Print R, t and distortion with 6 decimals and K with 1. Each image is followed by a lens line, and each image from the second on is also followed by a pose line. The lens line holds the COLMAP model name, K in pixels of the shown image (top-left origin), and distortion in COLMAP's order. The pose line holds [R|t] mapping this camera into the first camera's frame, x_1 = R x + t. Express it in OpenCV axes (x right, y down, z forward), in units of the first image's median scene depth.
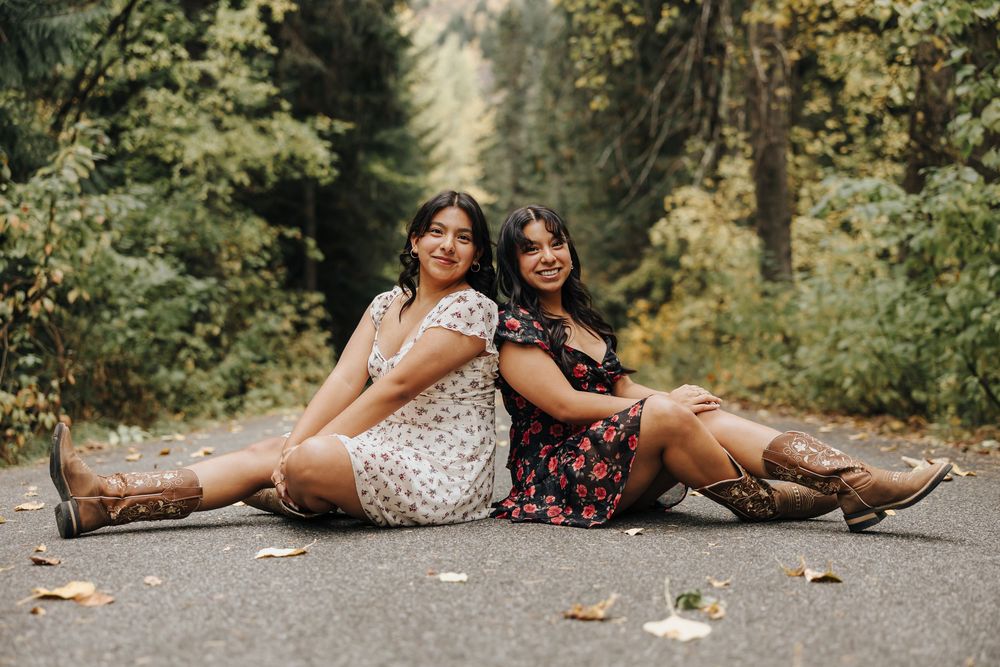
lens RADIAL K [[1238.7, 0, 466.9], [0, 1238.7, 334.2], [0, 0, 1]] dist [0.000646, 0.013493]
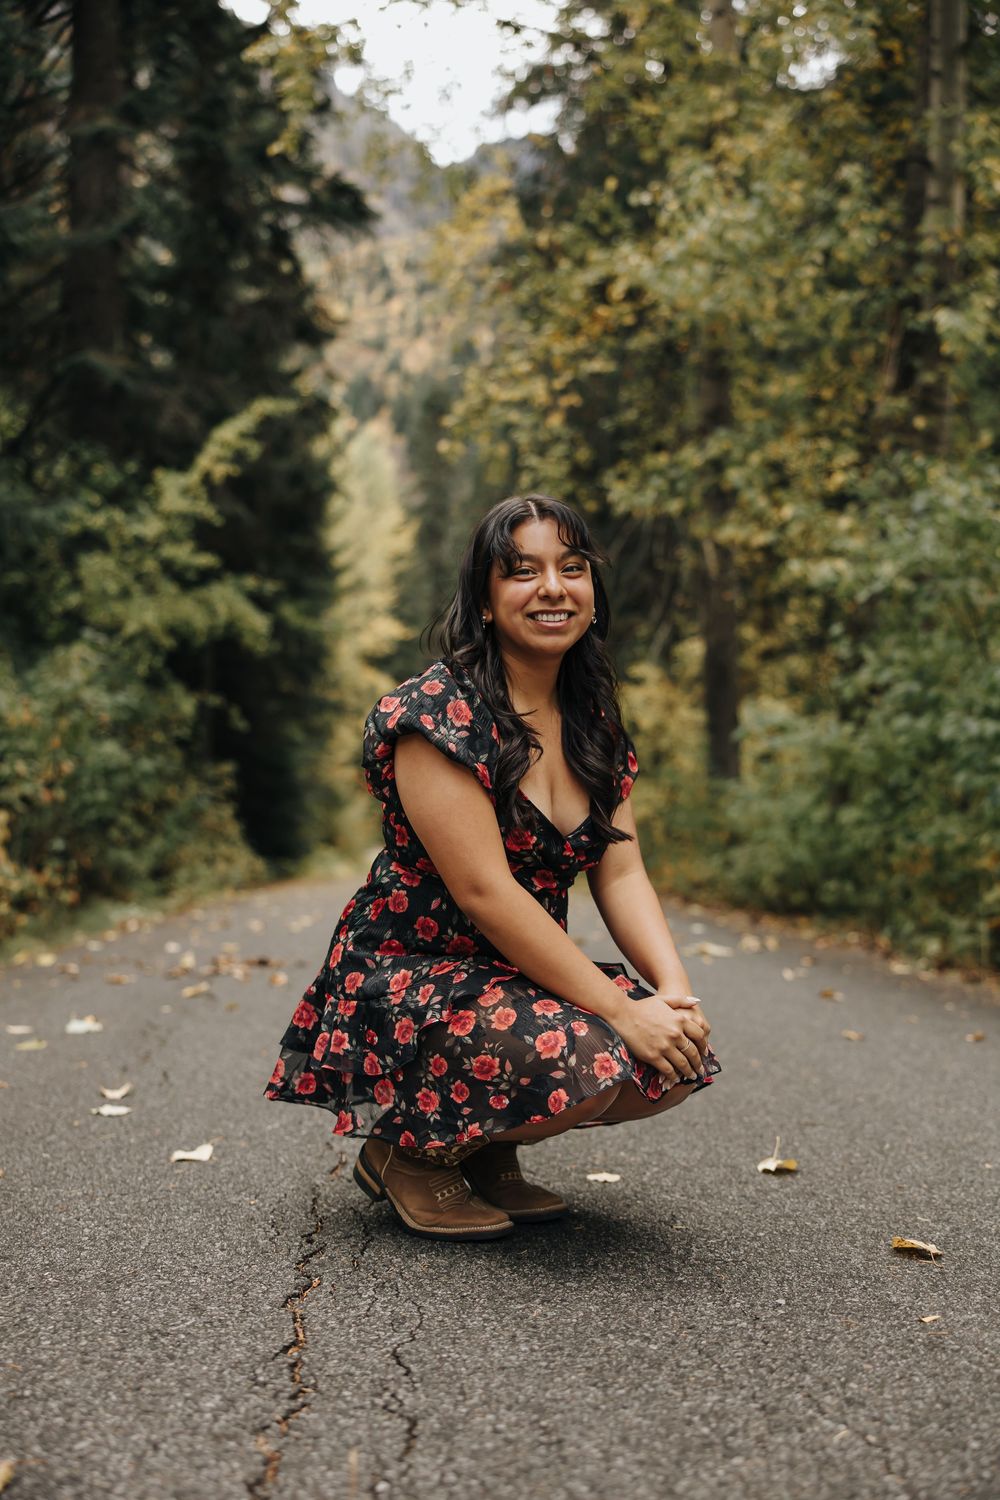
lens RADIAL K [[1627.4, 0, 500.0], [0, 1627.4, 750.0], [0, 0, 1]] dist [-0.003393, -0.002442]
pose [[0.996123, 0.032545, 0.081730, -0.035494], [-0.029939, 0.999009, -0.032921, -0.015135], [-0.082720, 0.030347, 0.996111, -0.284539]]
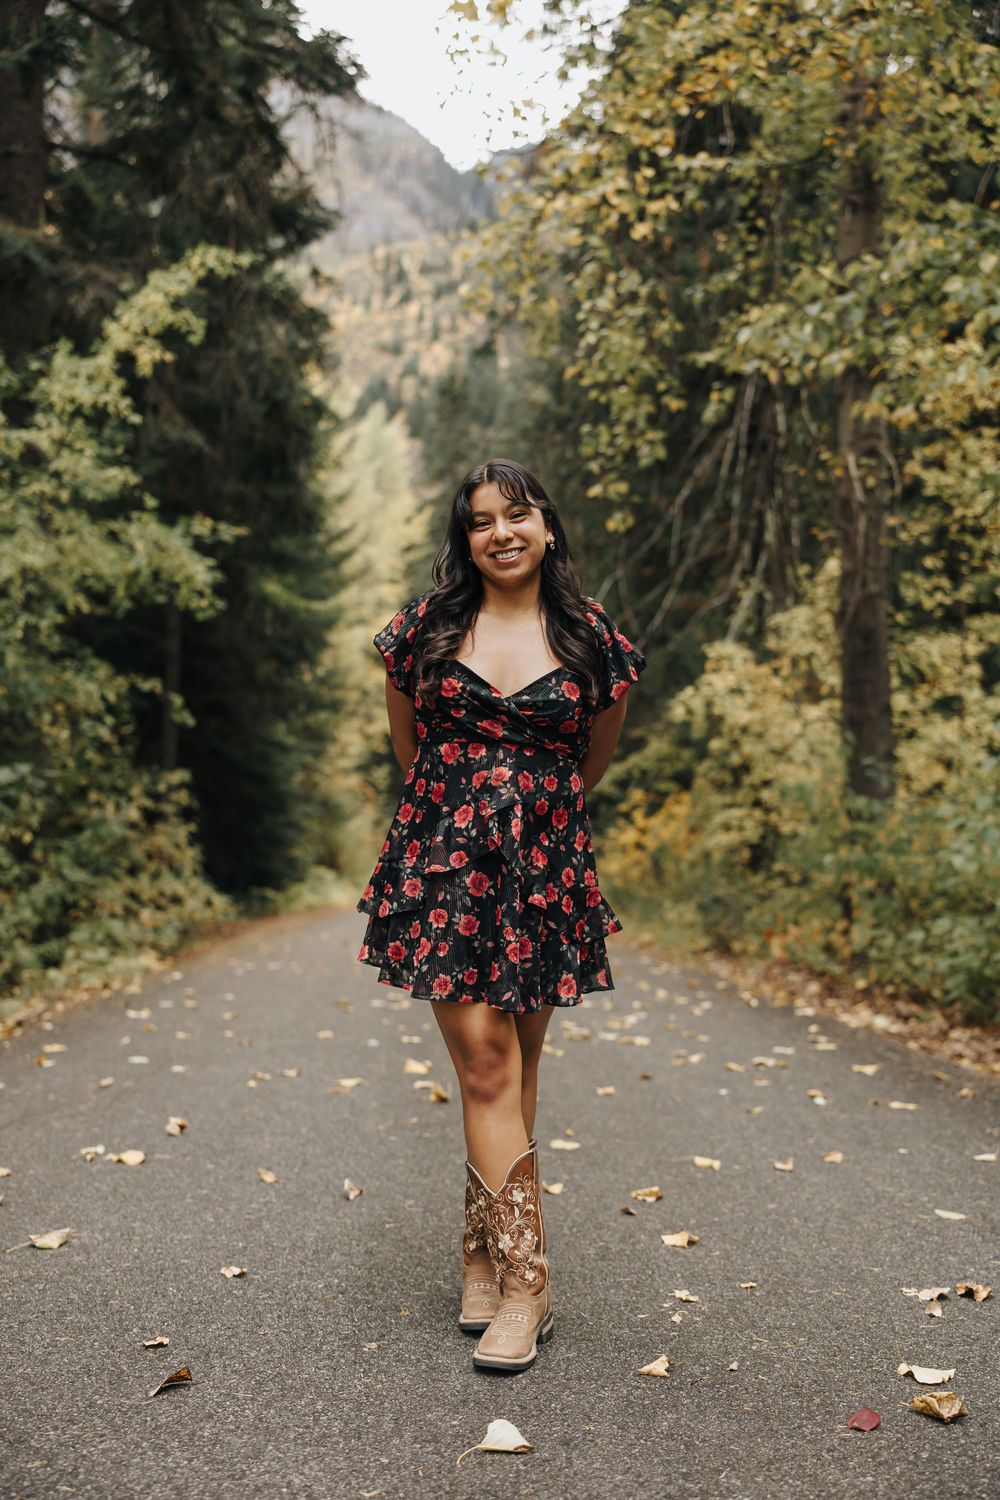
lens RADIAL K [[1682.0, 0, 500.5], [0, 1682.0, 721.6], [0, 0, 1]] dist [-0.000448, -0.007905]
pose [[0.996624, 0.039716, 0.071856, -0.018967], [-0.035881, 0.997902, -0.053892, -0.024775], [-0.073846, 0.051132, 0.995958, 0.090590]]
